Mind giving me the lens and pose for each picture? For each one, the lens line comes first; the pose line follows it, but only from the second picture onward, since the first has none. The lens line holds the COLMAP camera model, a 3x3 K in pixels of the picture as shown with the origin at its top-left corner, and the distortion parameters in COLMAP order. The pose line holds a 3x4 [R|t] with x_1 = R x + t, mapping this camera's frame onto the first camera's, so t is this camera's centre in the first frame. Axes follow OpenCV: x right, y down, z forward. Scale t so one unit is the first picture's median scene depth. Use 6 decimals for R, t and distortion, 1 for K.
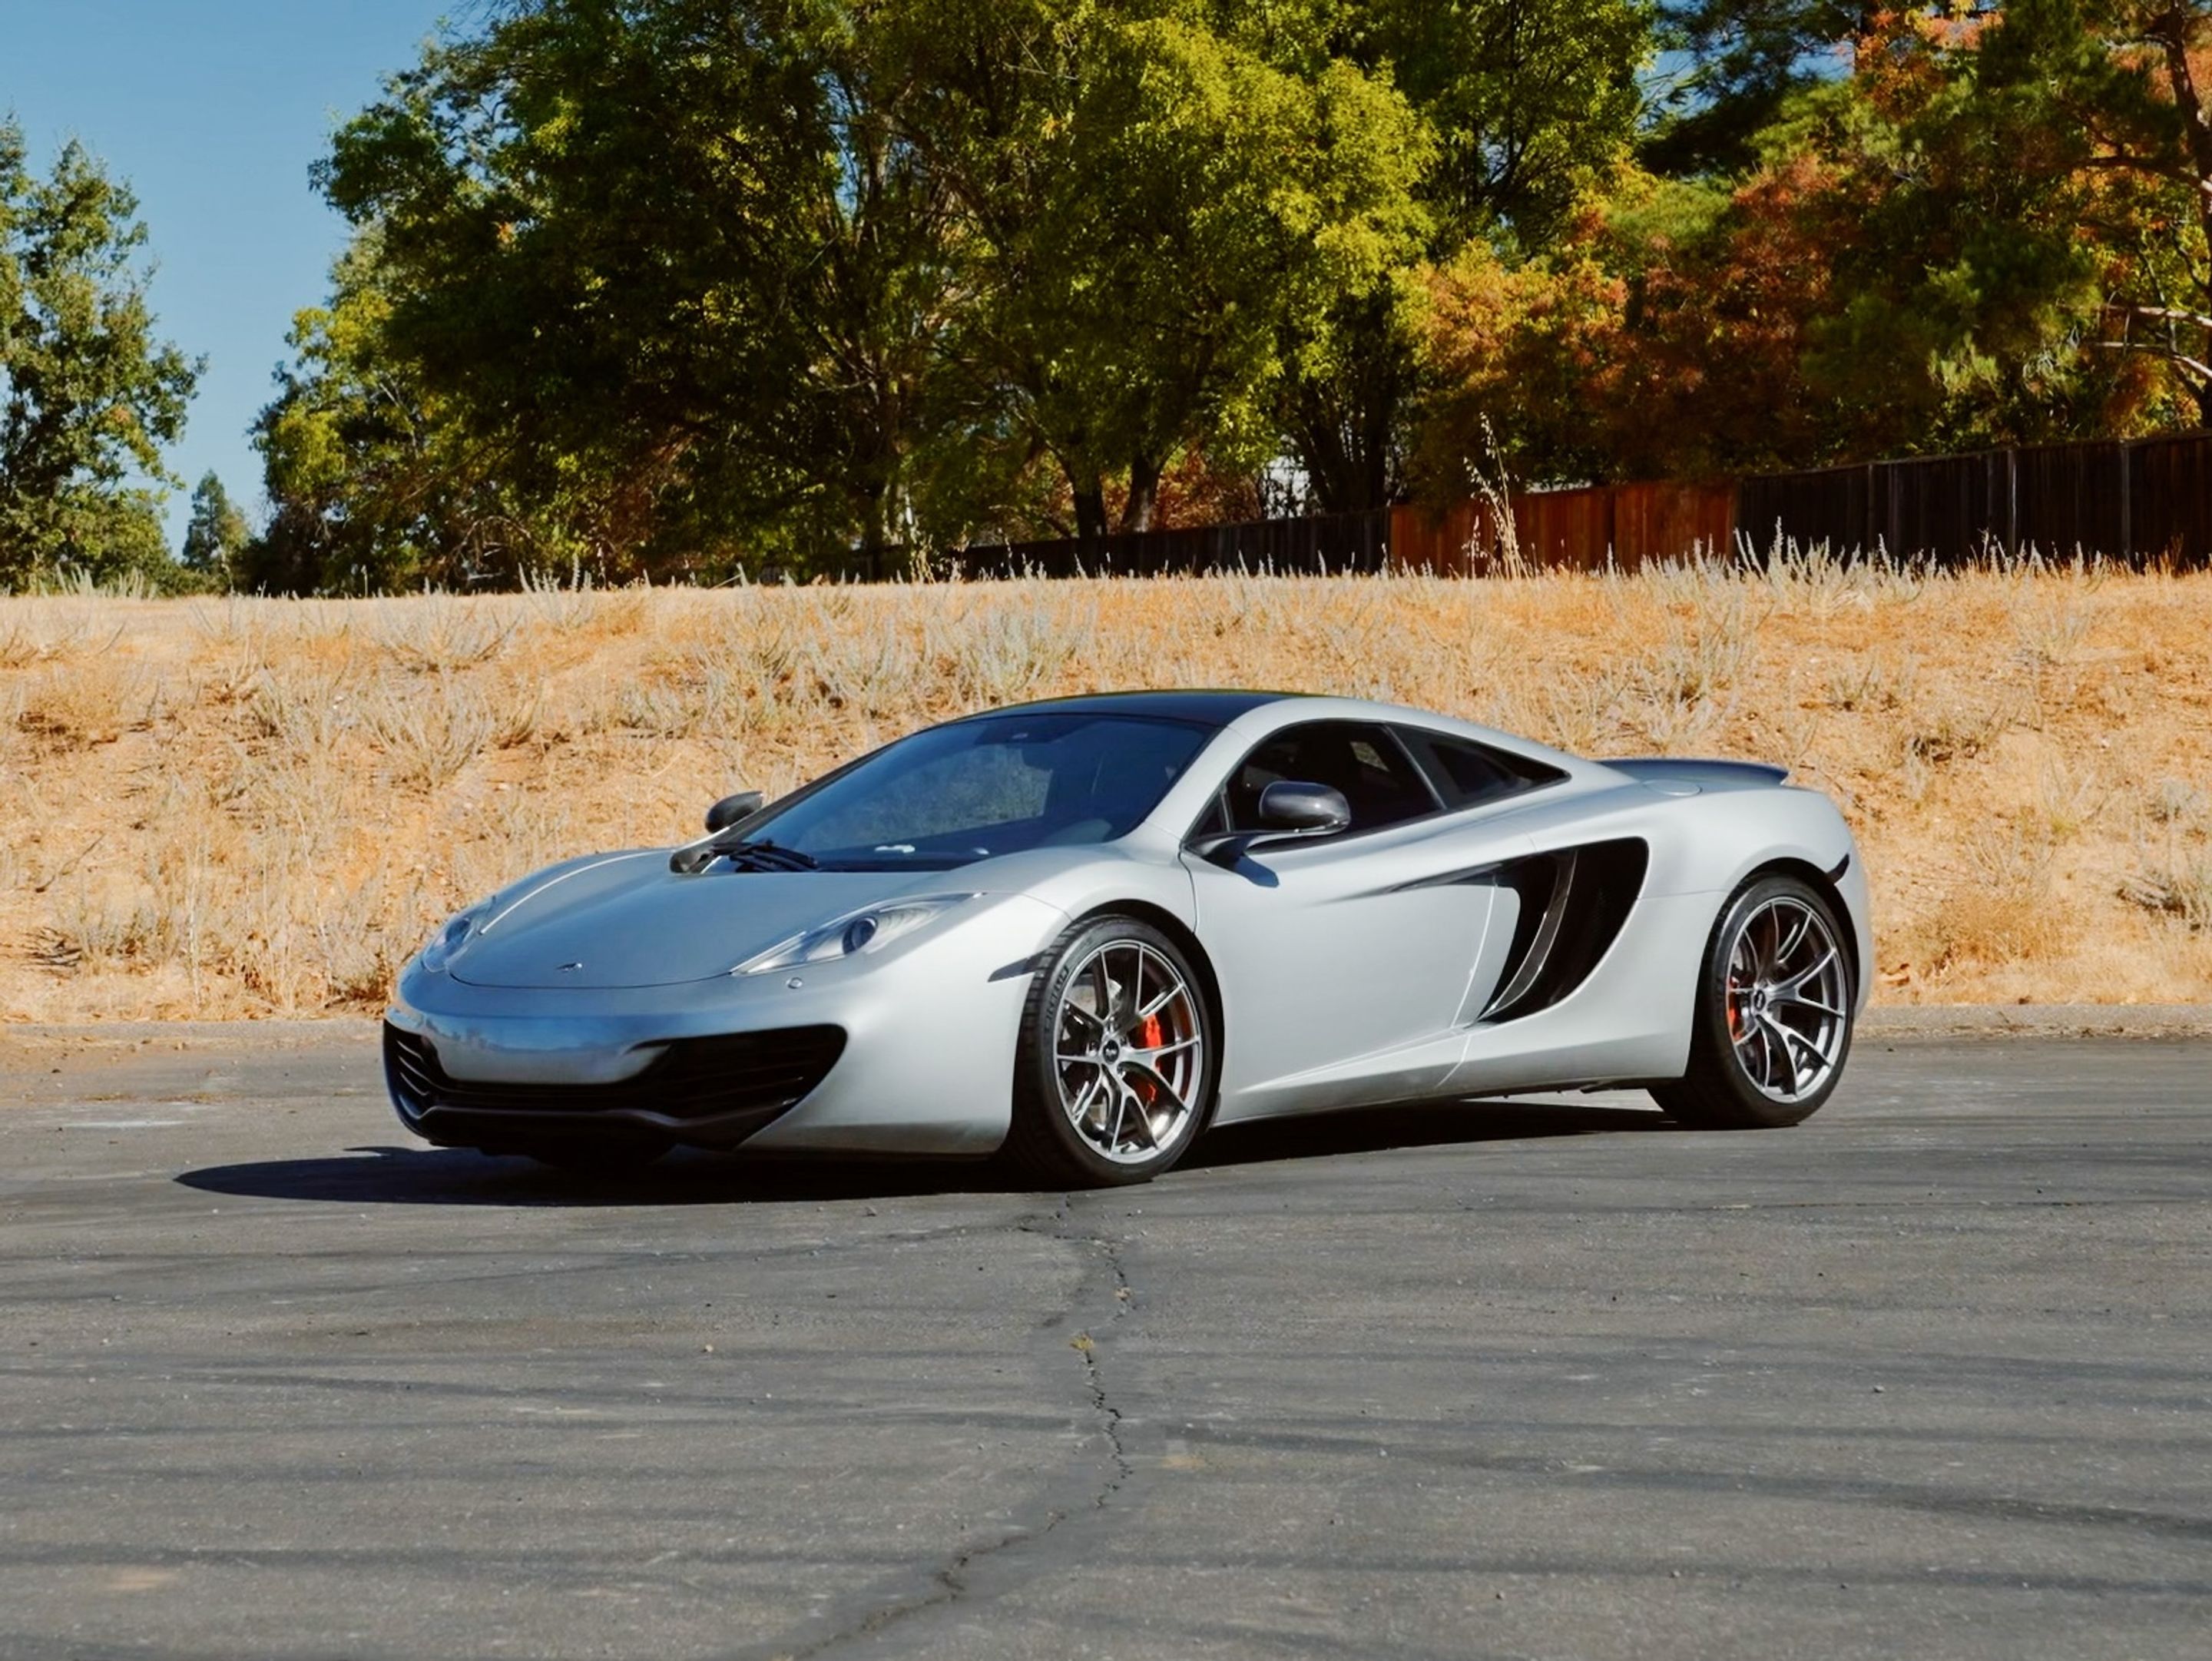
lens RADIAL K [[6830.1, 0, 1133.8], [0, 6830.1, 861.4], [0, 0, 1]] dist [0.214284, 0.870010]
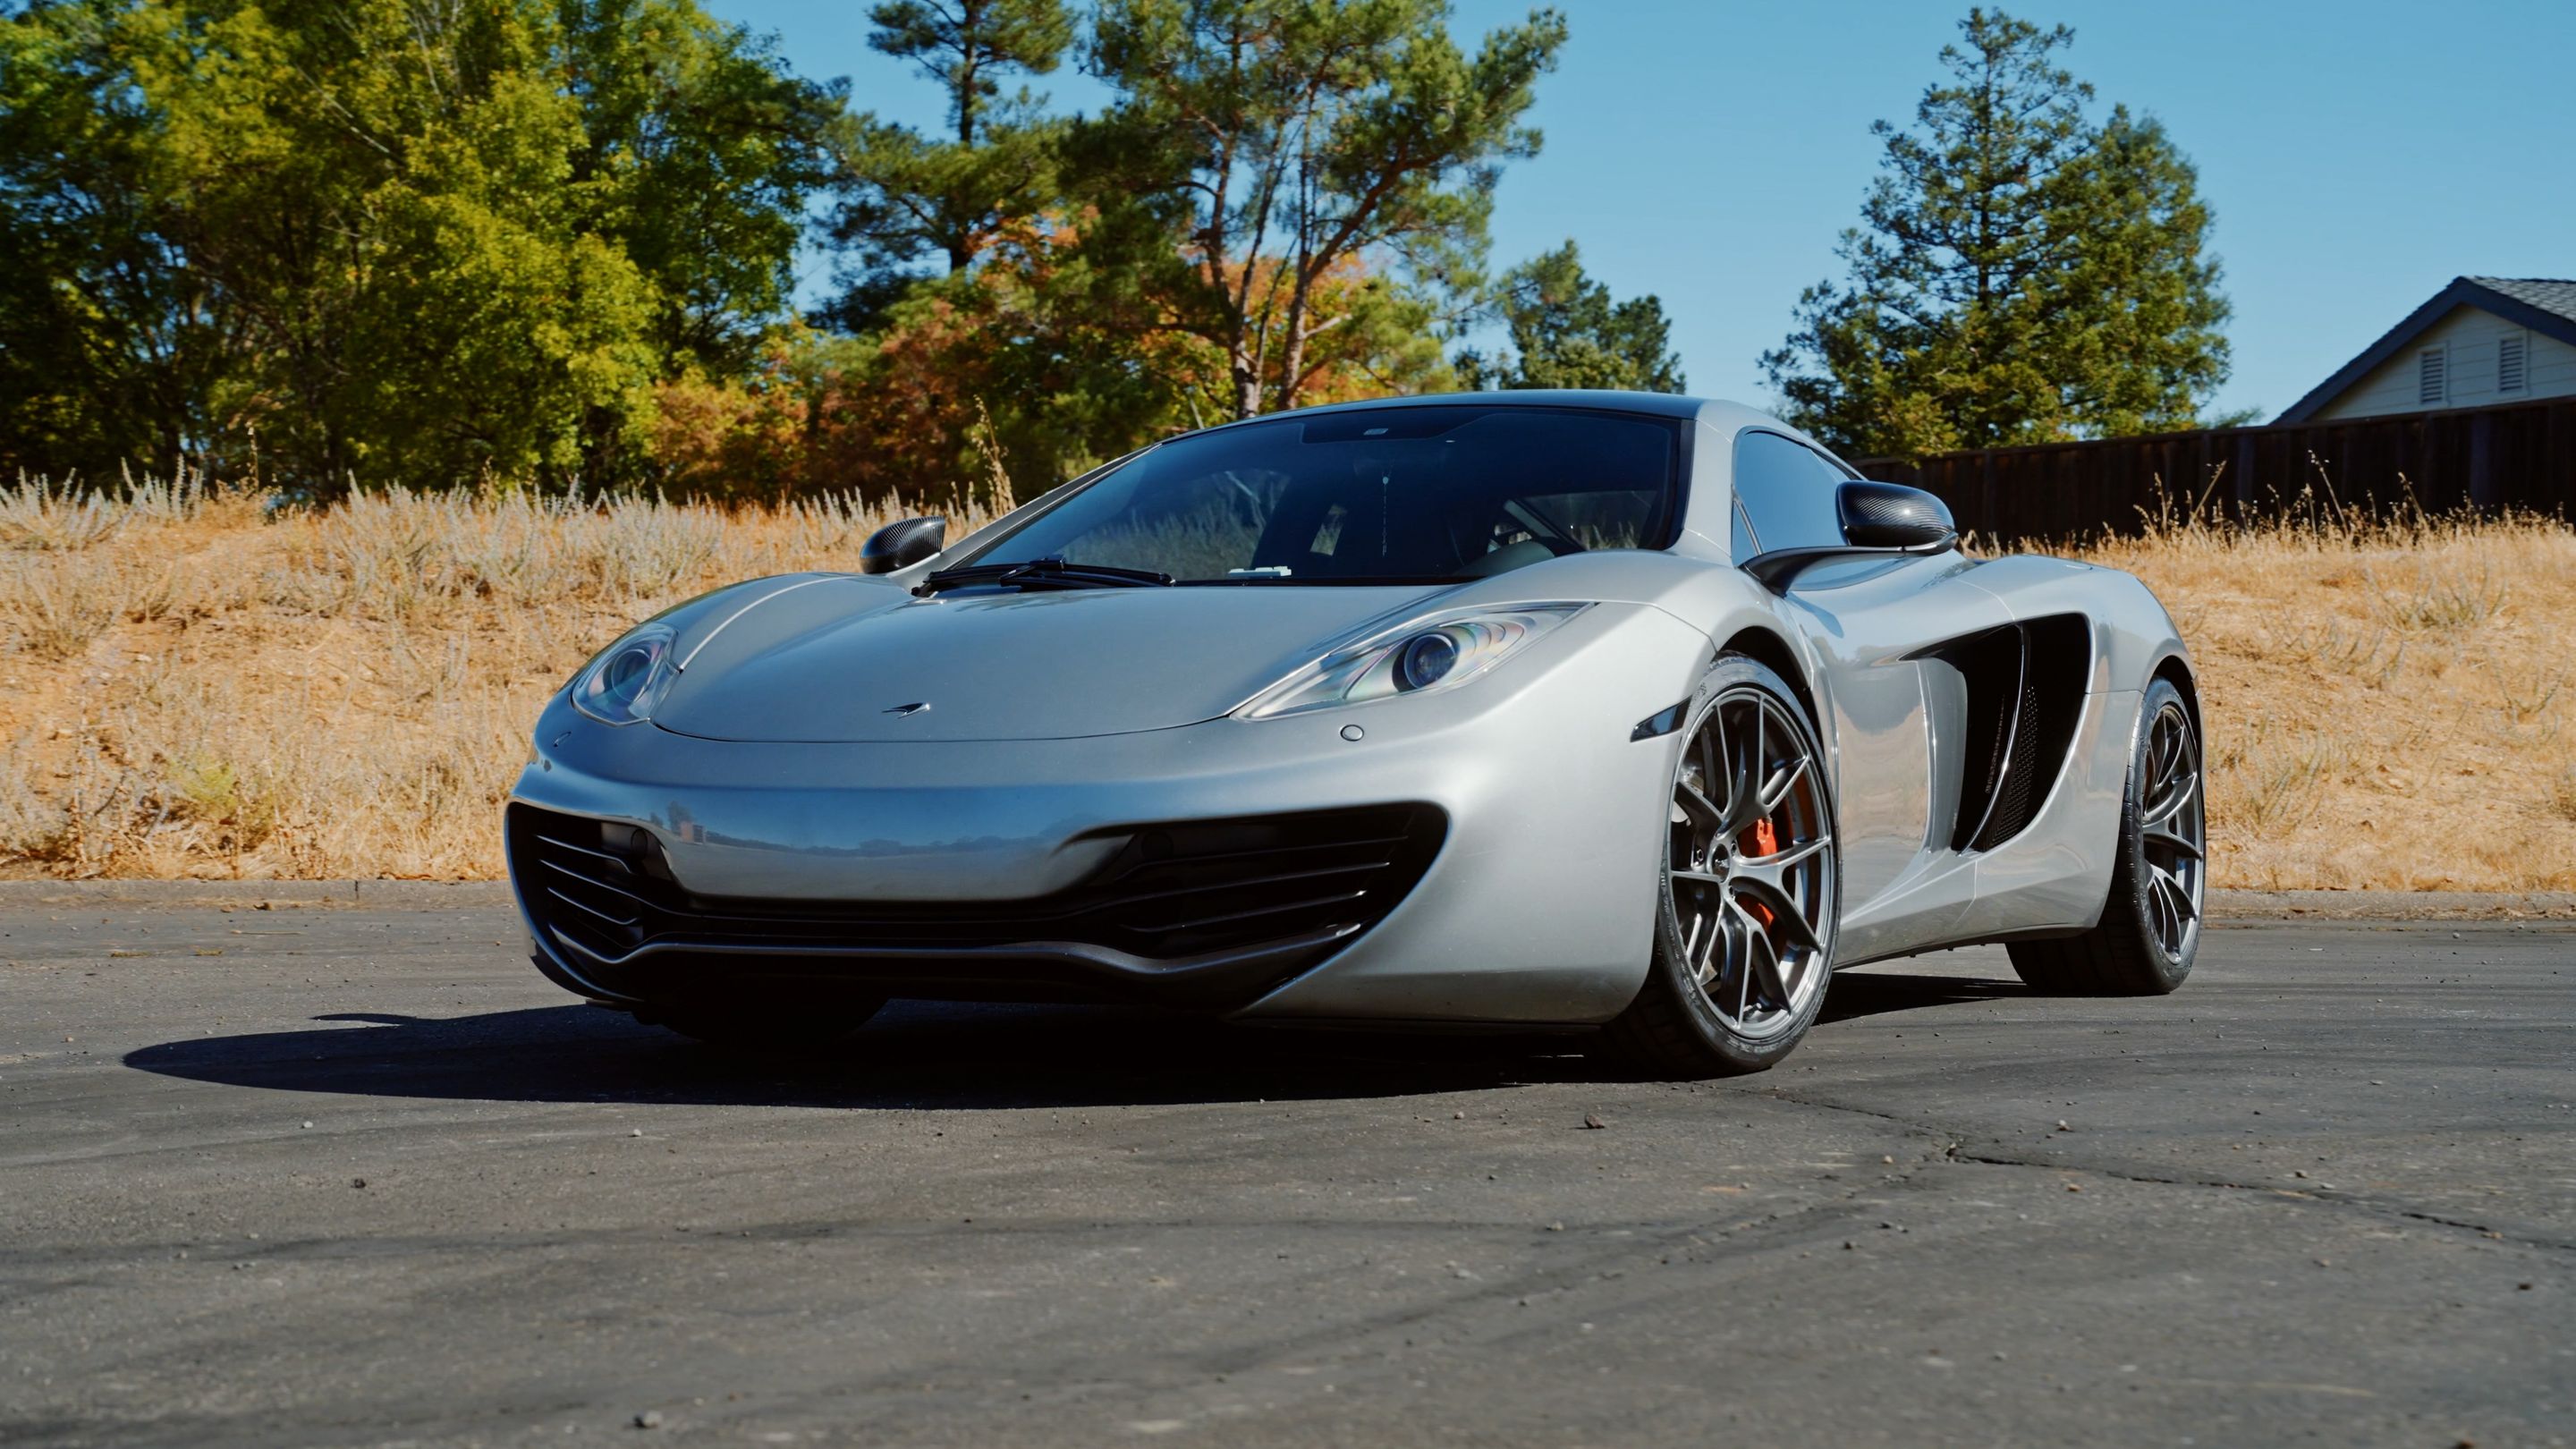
lens RADIAL K [[3837.1, 0, 1300.5], [0, 3837.1, 738.2], [0, 0, 1]] dist [0.298527, 0.229388]
pose [[0.961235, 0.021566, 0.274886, -0.083867], [-0.012557, 0.999326, -0.034491, 0.017232], [-0.275445, 0.029702, 0.960858, 0.392596]]
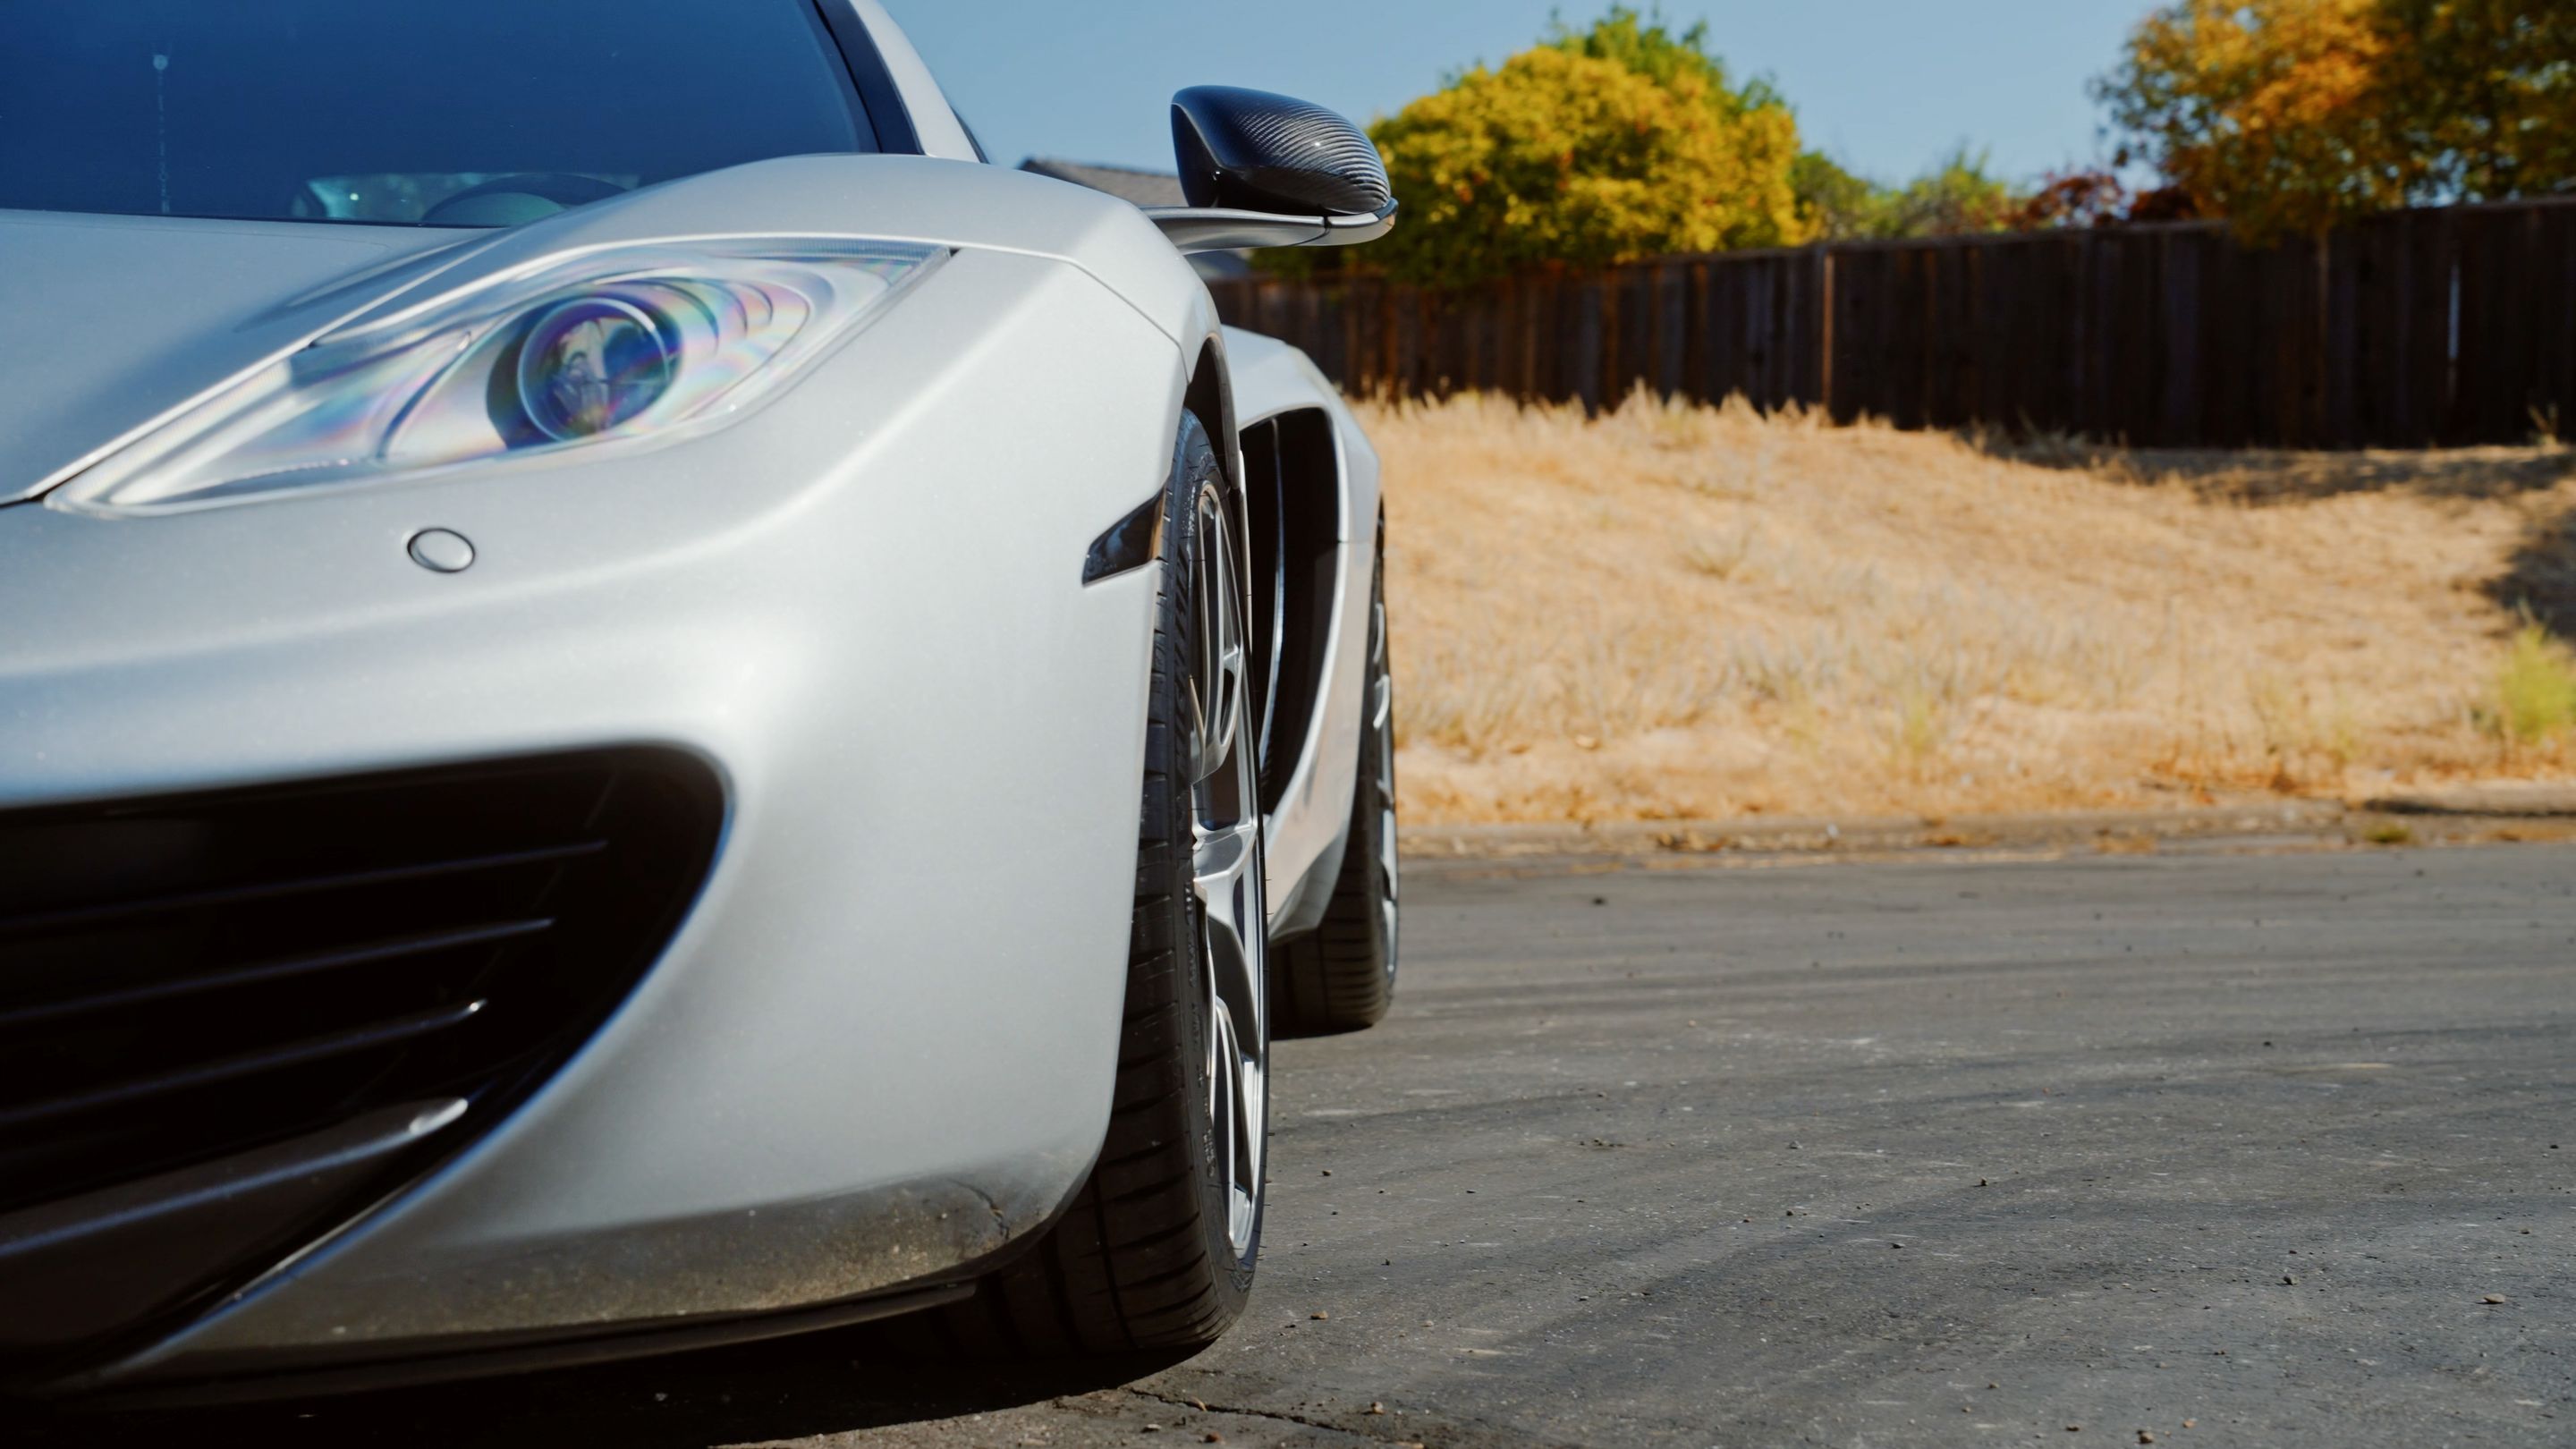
lens RADIAL K [[3982.1, 0, 1272.3], [0, 3982.1, 752.7], [0, 0, 1]] dist [0.323531, 0.282295]
pose [[0.790113, 0.003615, 0.612951, -0.060649], [0.005139, 0.999908, -0.012521, 0.014839], [-0.612940, 0.013043, 0.790022, 0.511238]]
